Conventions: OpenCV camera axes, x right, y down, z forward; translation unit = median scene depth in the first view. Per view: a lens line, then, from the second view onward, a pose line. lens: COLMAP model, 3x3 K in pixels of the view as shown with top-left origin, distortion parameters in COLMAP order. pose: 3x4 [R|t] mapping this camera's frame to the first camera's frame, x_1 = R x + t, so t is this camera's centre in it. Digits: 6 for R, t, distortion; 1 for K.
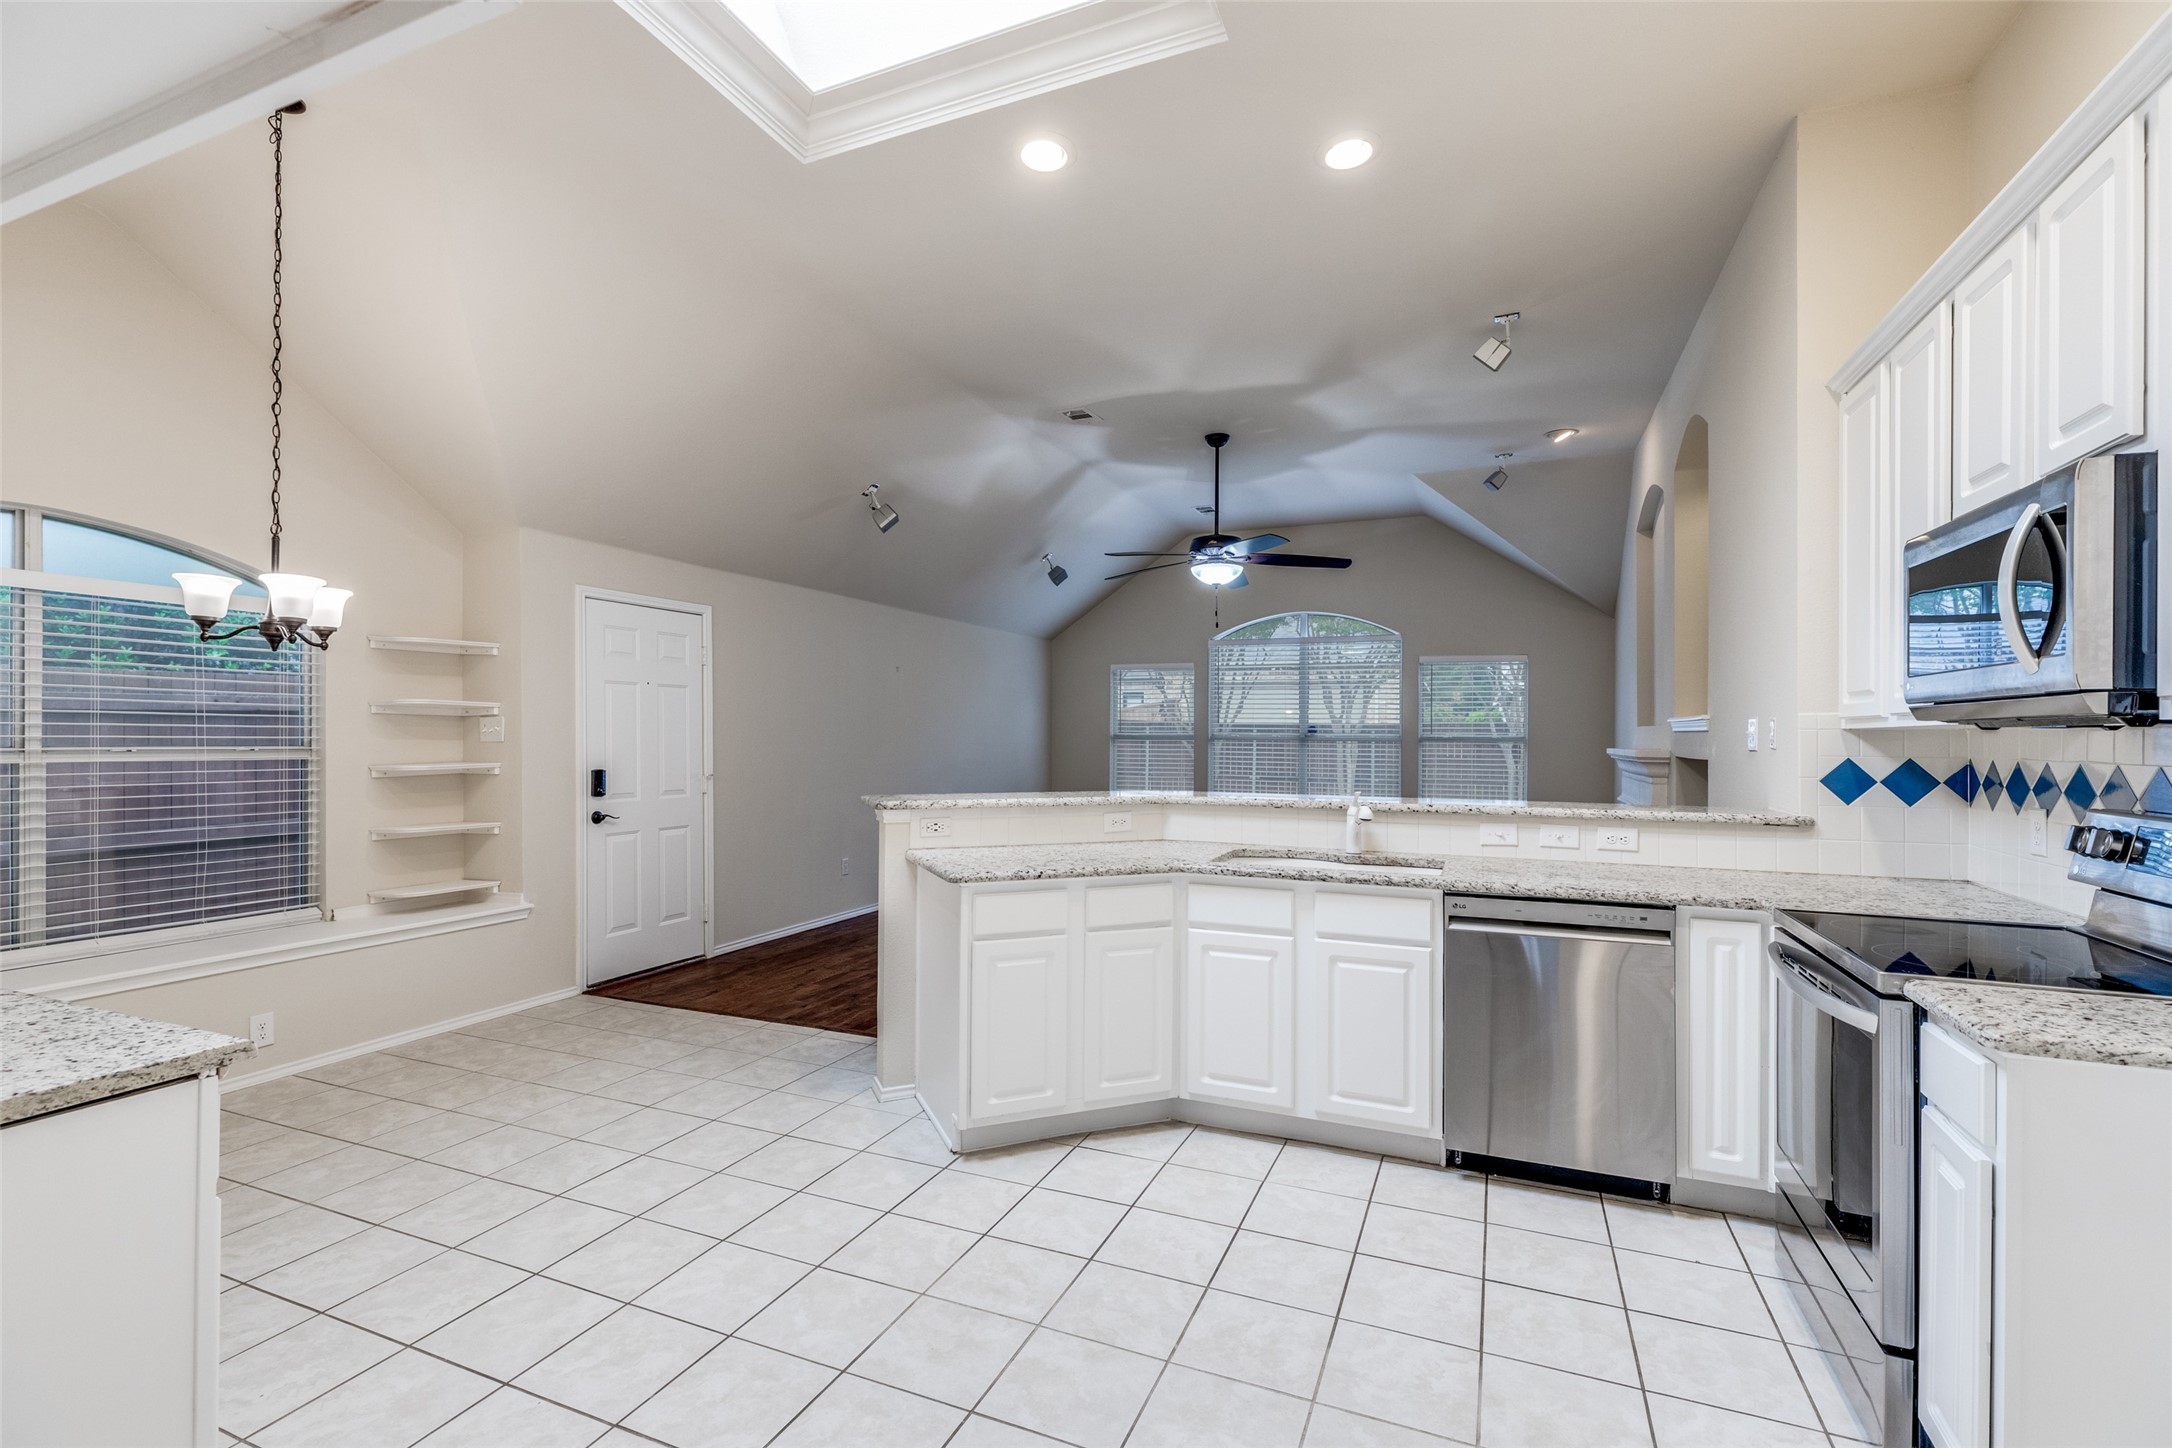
lens RADIAL K [[974.9, 0, 1053.1], [0, 974.9, 733.9], [0, 0, 1]] dist [0.002515, 0.000066]
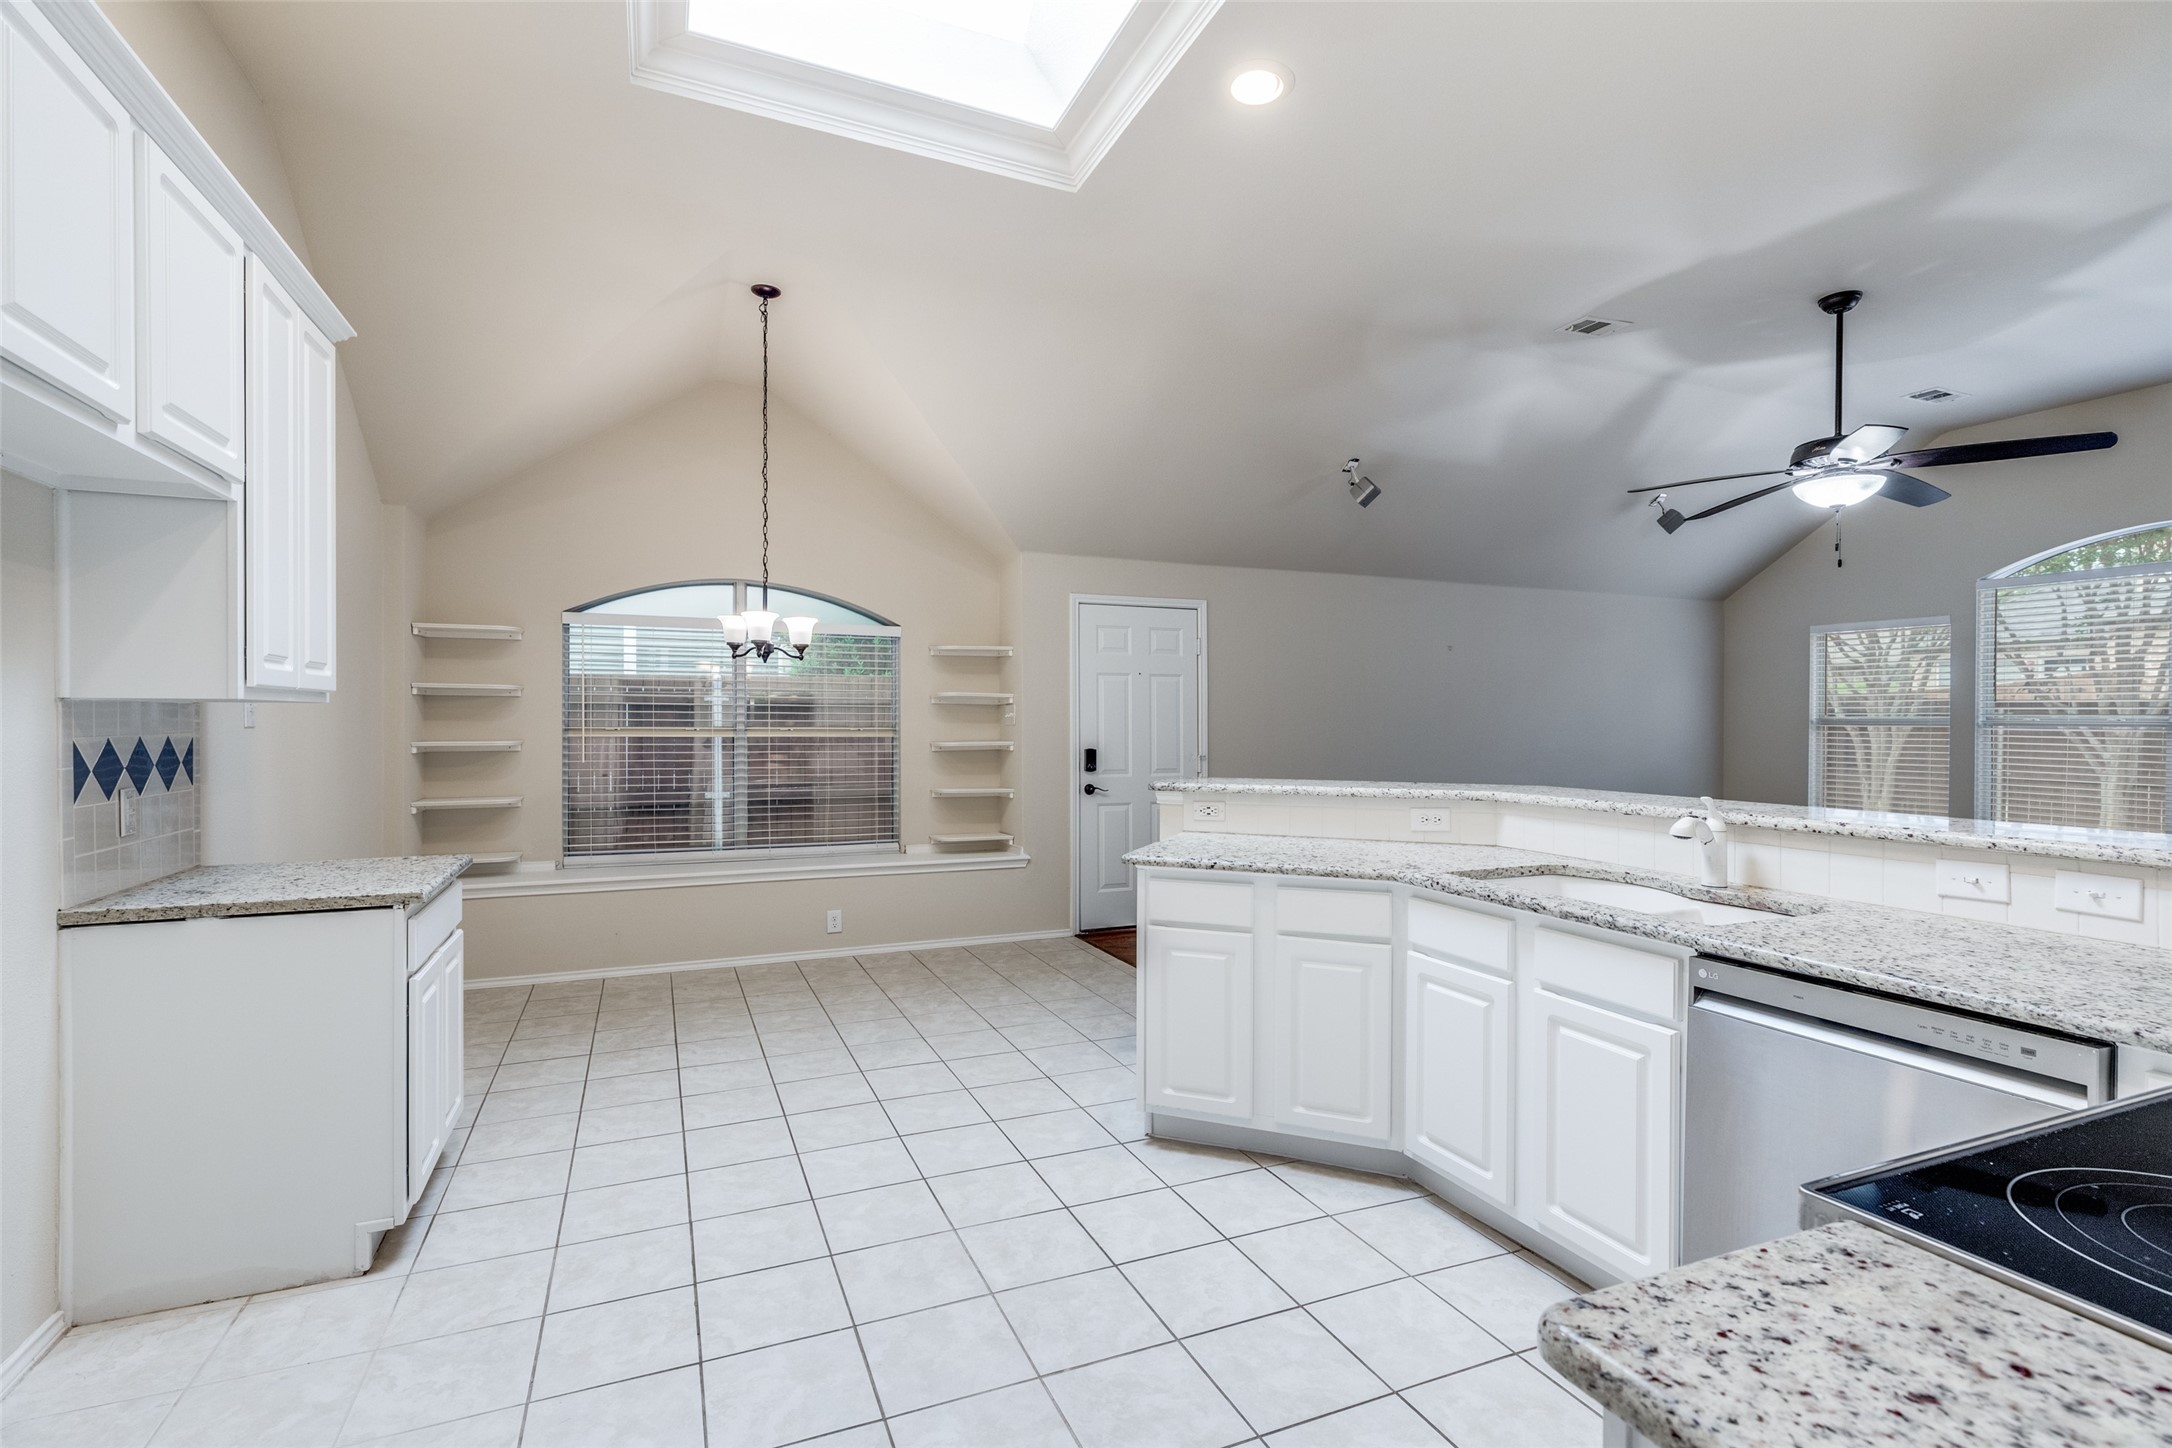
lens RADIAL K [[959.5, 0, 1078.0], [0, 959.5, 729.1], [0, 0, 1]] dist [0.001683, -0.000733]
pose [[0.735031, 0.003699, -0.678024, 0.397102], [0.002441, 0.999964, 0.008102, 0.004245], [0.678030, -0.007611, 0.734995, 0.178603]]
